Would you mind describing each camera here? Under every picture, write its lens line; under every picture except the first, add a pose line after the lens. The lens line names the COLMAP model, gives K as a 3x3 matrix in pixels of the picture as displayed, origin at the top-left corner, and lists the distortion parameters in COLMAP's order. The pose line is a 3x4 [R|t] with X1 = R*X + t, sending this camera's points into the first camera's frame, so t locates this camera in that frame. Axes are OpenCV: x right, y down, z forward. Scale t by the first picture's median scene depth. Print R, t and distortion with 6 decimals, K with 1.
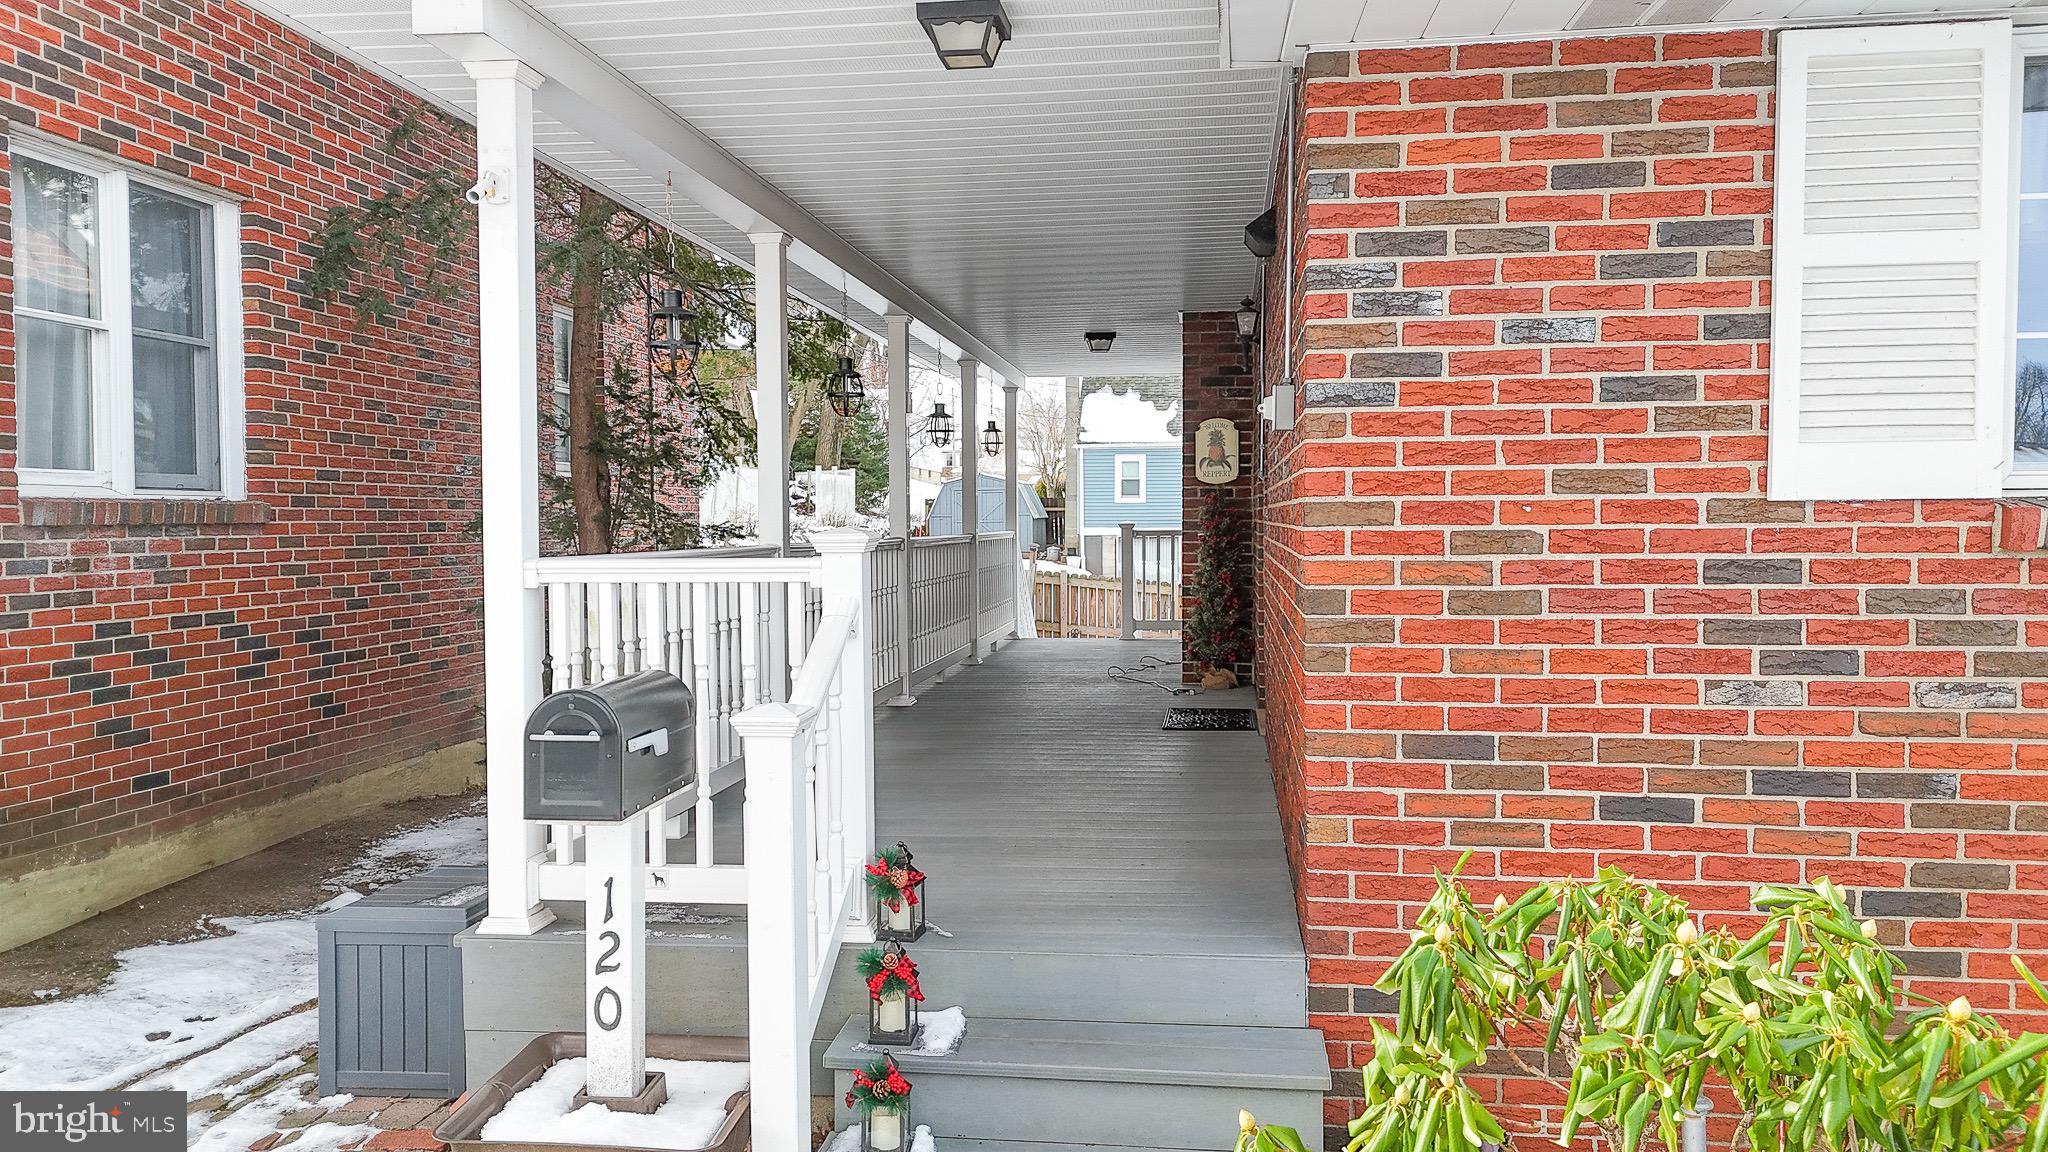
lens RADIAL K [[1496.8, 0, 1024.0], [0, 1496.8, 576.0], [0, 0, 1]] dist [0.086186, -0.078258]
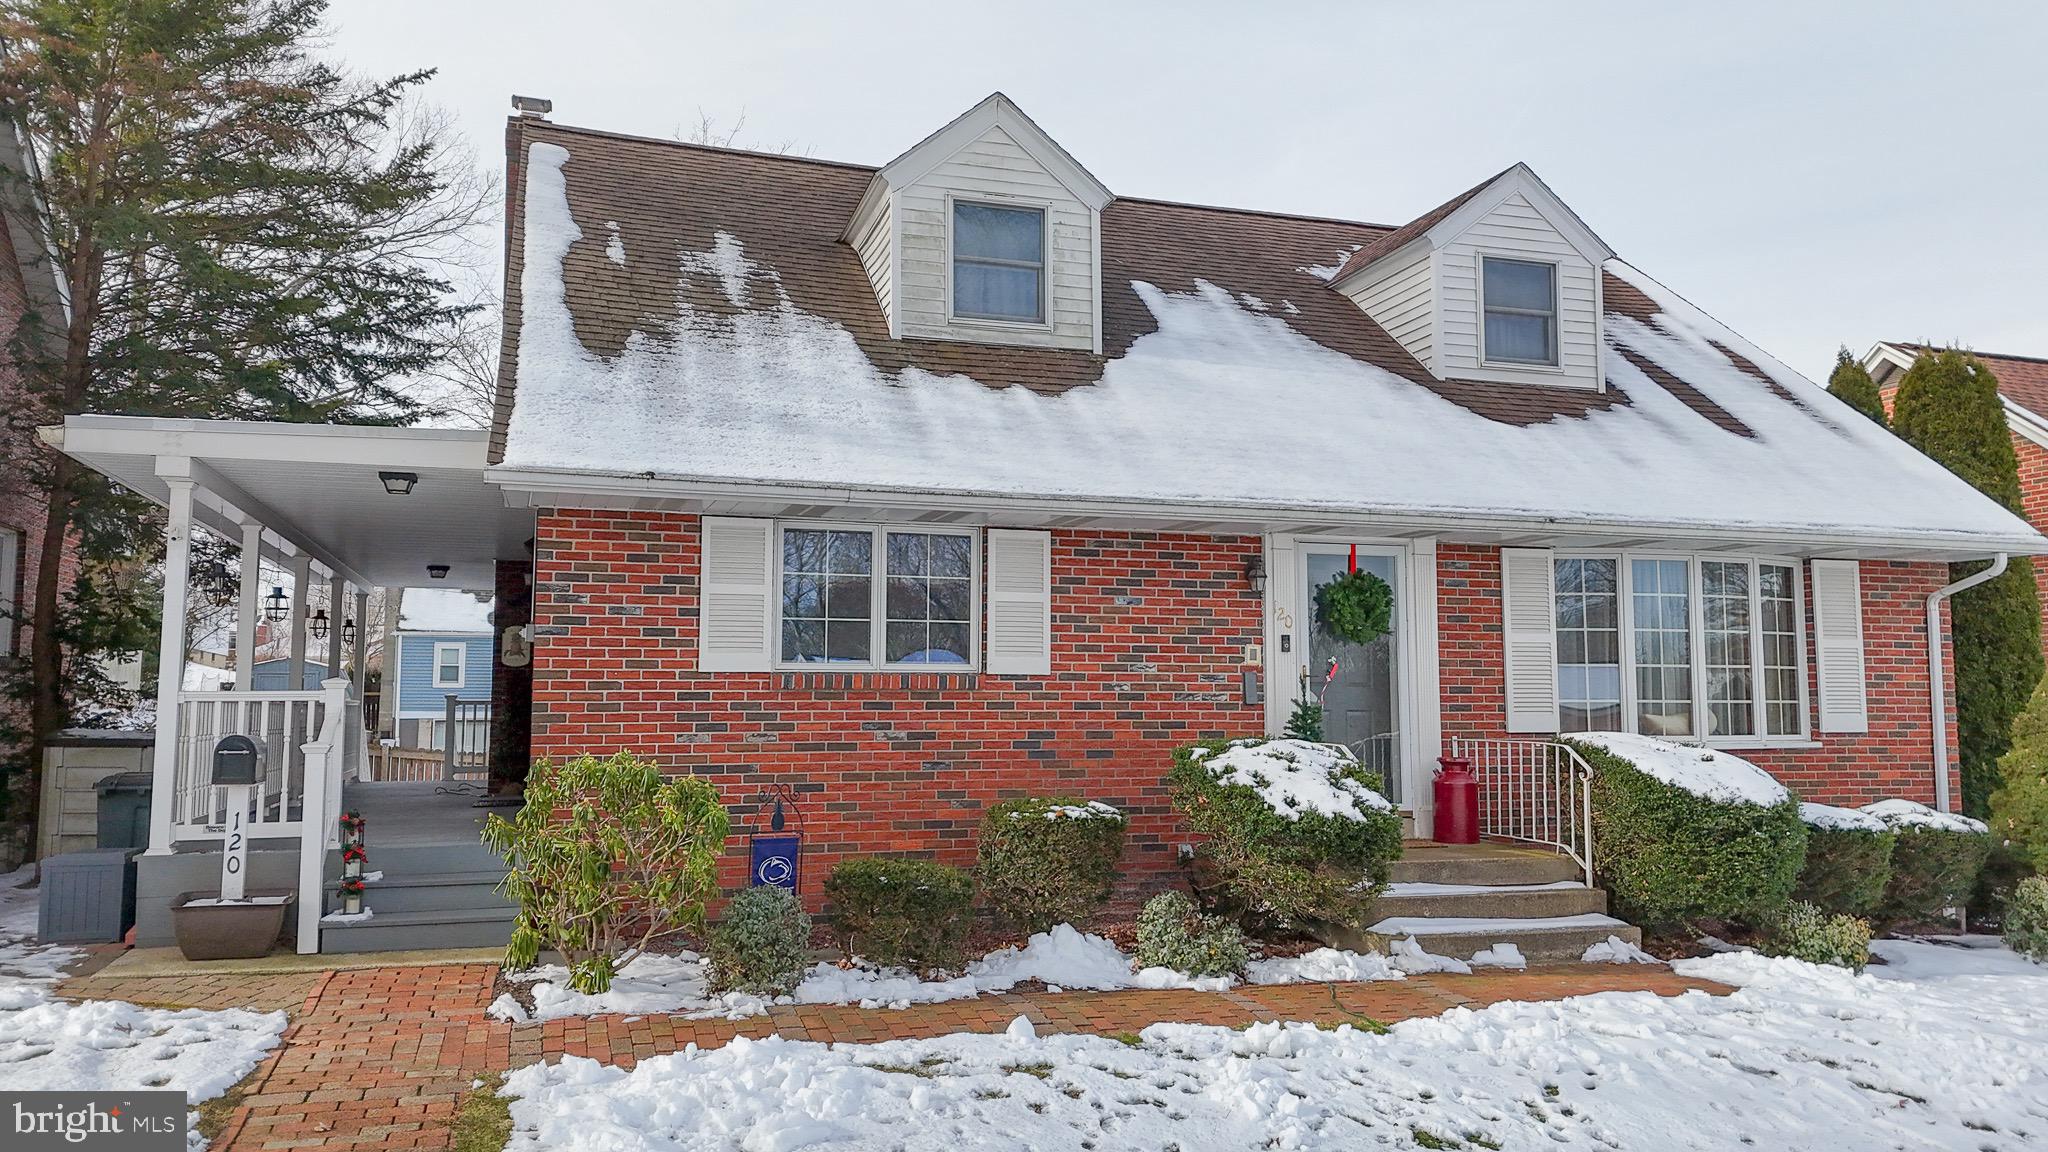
lens RADIAL K [[1496.8, 0, 1024.0], [0, 1496.8, 576.0], [0, 0, 1]] dist [0.086186, -0.078258]
pose [[0.906718, 0.044144, 0.419420, -0.151982], [0.009498, 0.992117, -0.124955, 0.125365], [-0.421630, 0.117283, 0.899151, -1.755292]]
